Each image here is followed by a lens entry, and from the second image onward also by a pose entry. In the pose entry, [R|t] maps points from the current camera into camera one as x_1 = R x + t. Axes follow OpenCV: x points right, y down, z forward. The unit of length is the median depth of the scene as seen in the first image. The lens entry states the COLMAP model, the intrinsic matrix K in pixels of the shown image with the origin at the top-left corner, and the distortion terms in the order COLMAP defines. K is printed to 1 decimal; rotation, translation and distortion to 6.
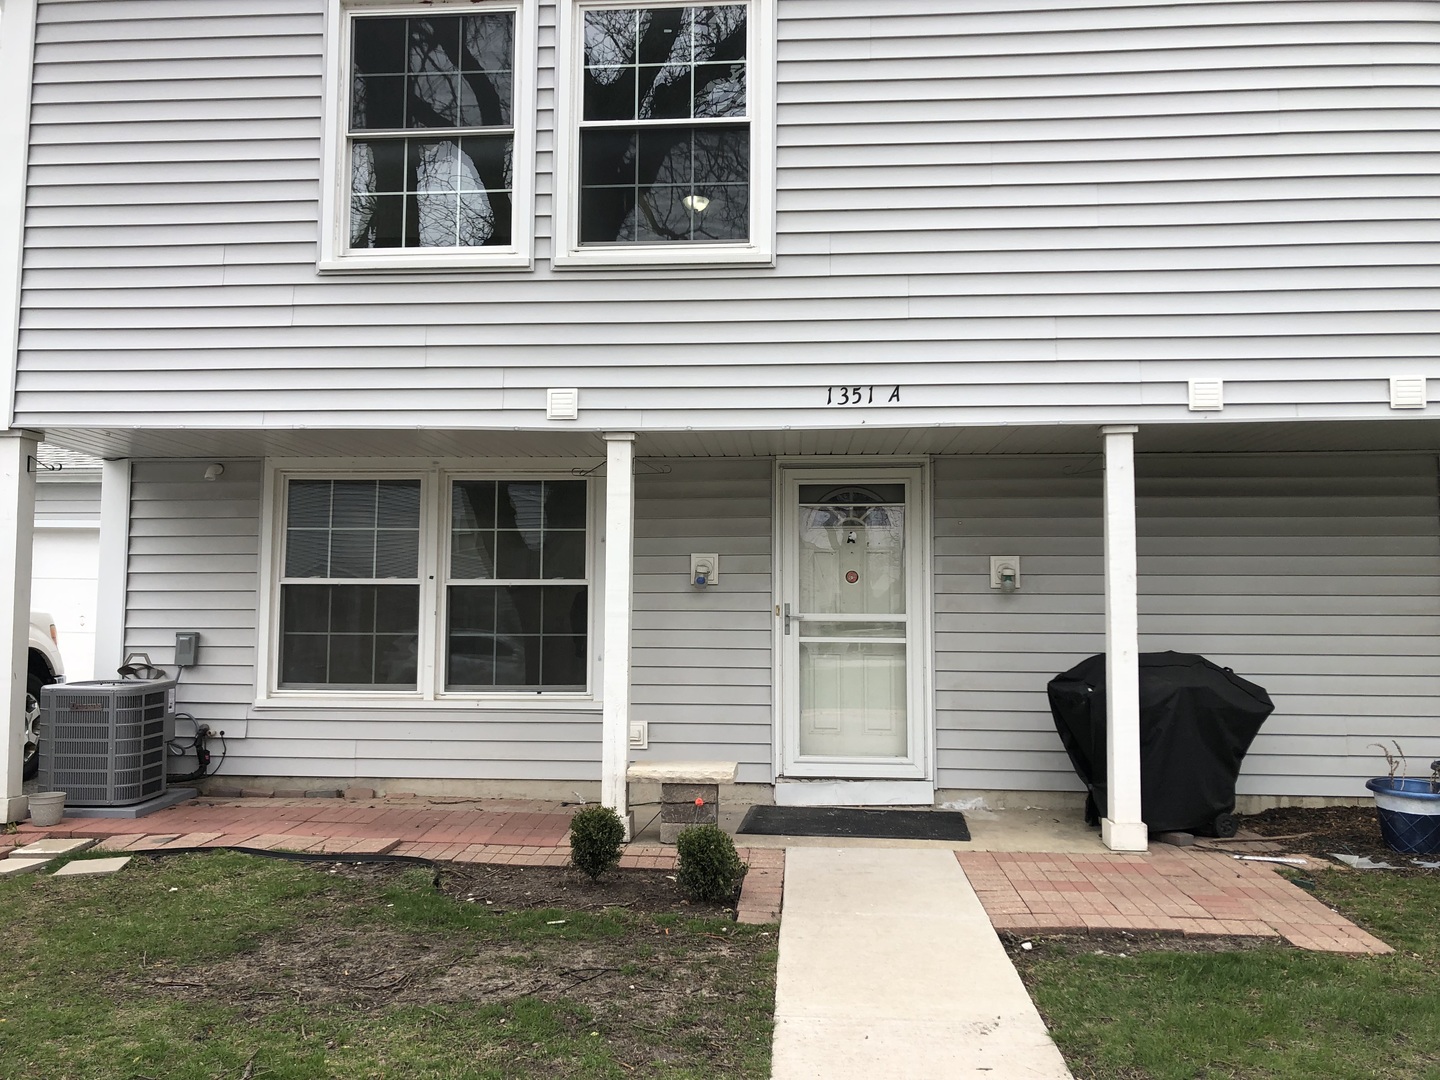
lens RADIAL K [[1175.1, 0, 705.6], [0, 1175.1, 530.8], [0, 0, 1]] dist [0.038938, -0.043123]
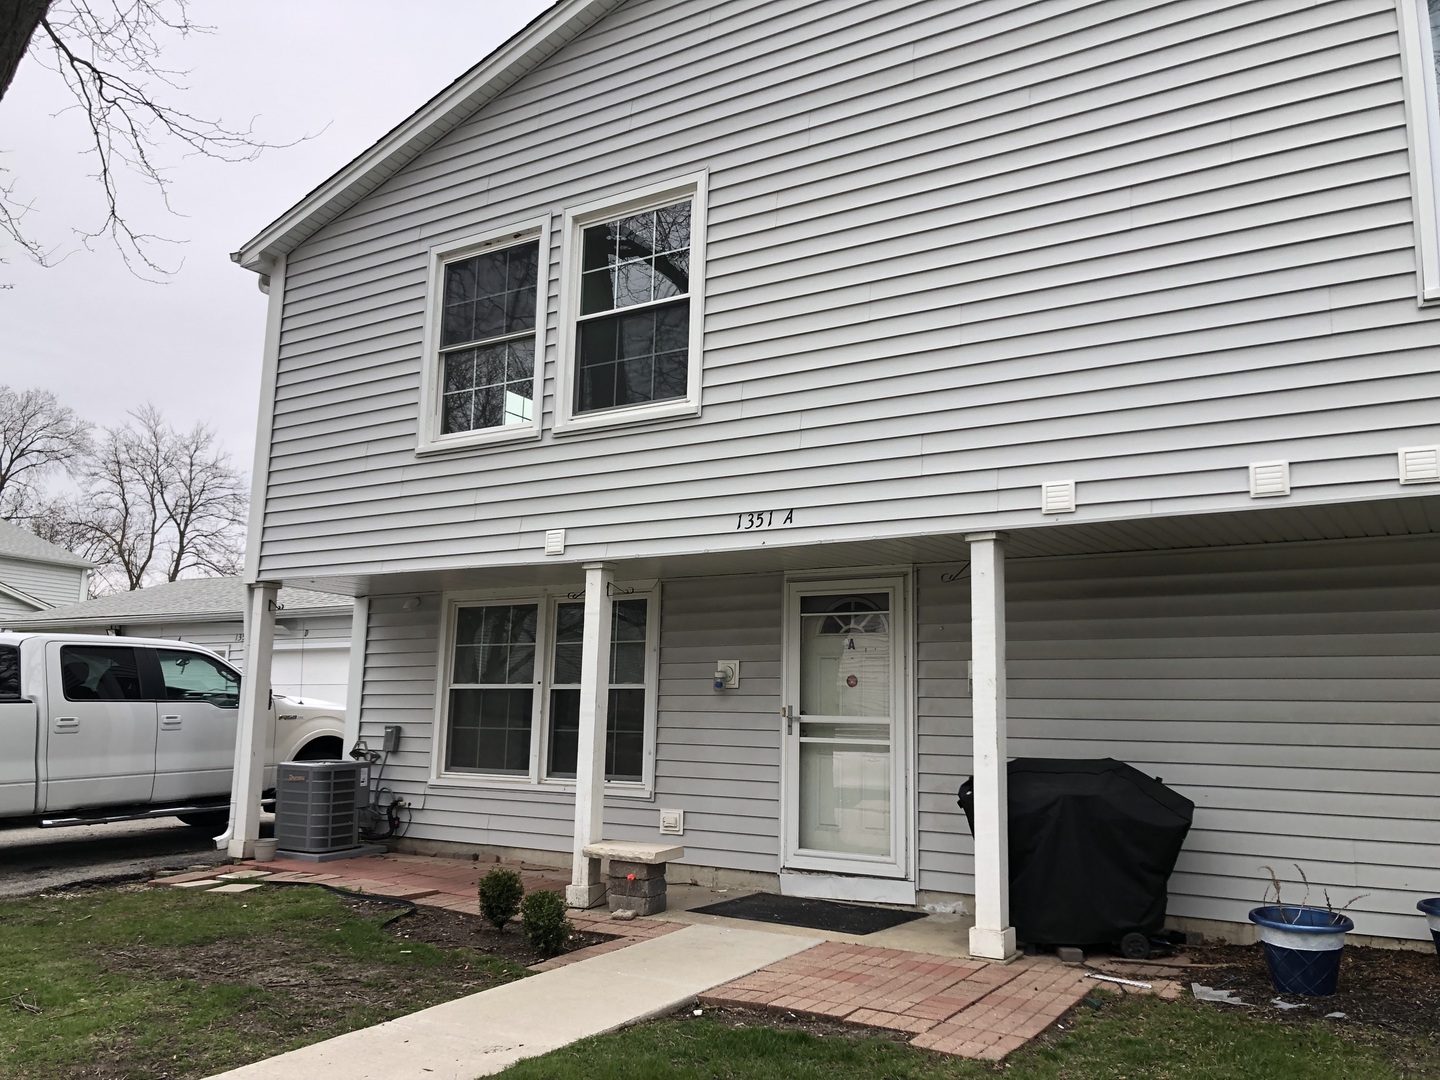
lens RADIAL K [[1175.1, 0, 687.2], [0, 1175.1, 514.4], [0, 0, 1]] dist [0.038938, -0.043123]
pose [[0.877564, -0.071888, -0.474039, 0.540221], [0.024339, 0.994100, -0.105698, -0.002299], [0.478841, 0.081219, 0.874137, -0.021226]]
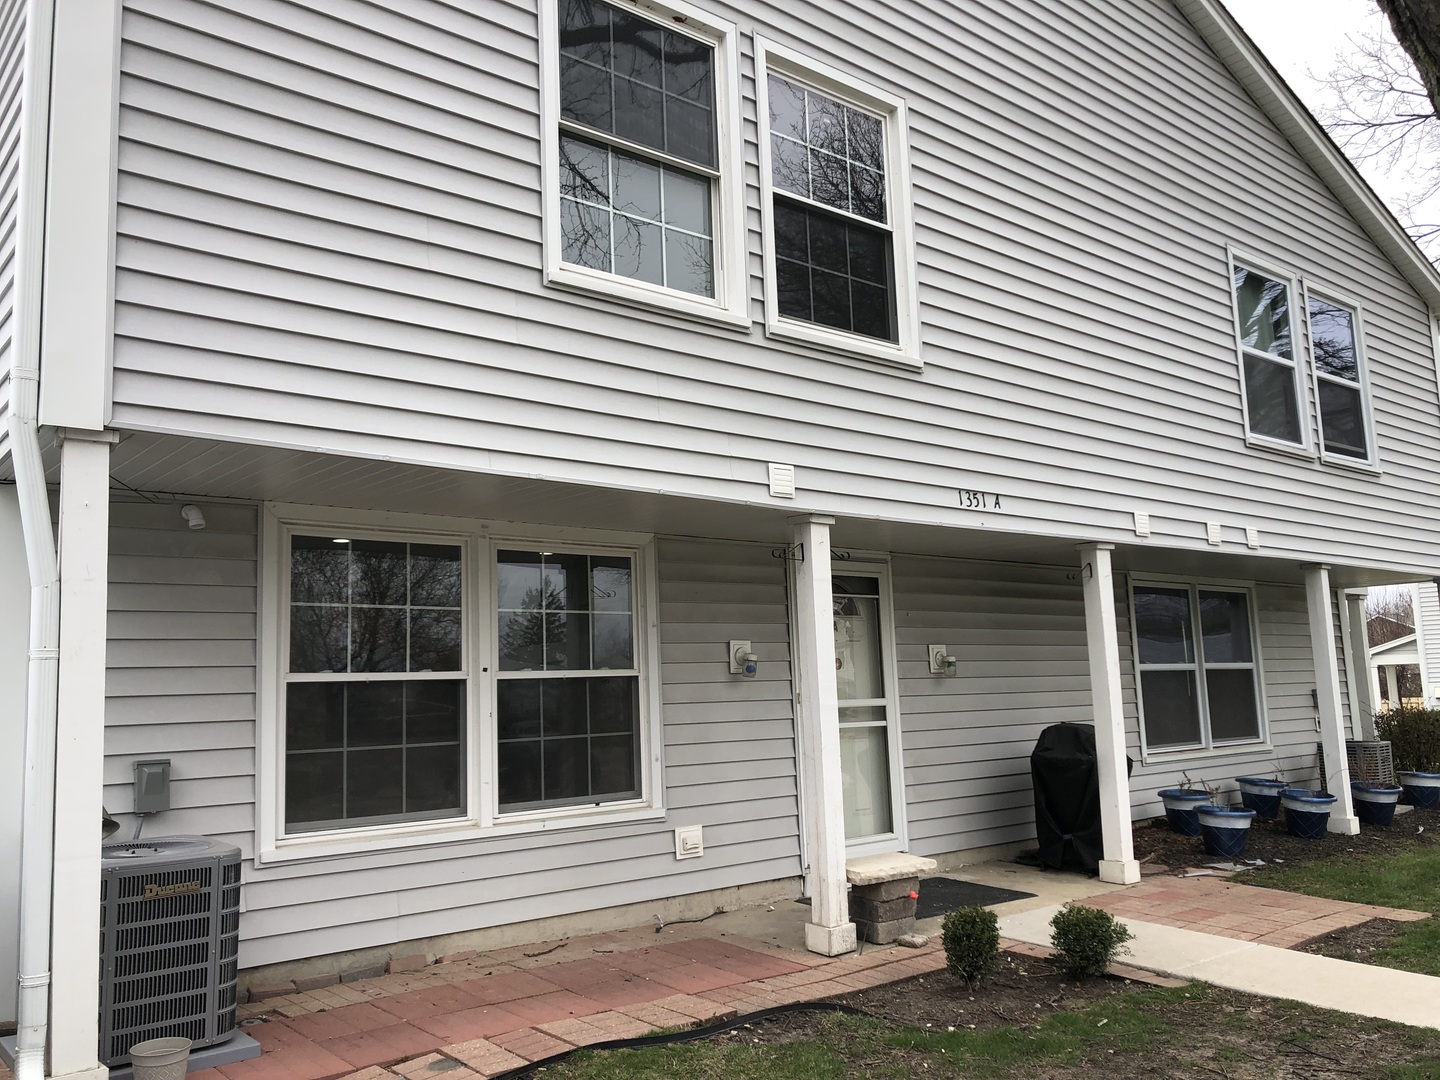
lens RADIAL K [[1175.1, 0, 688.5], [0, 1175.1, 531.4], [0, 0, 1]] dist [0.038938, -0.043123]
pose [[0.718736, 0.068889, 0.691862, -0.743242], [-0.020253, 0.996732, -0.078205, 0.005920], [-0.694988, 0.042196, 0.717782, 0.352013]]
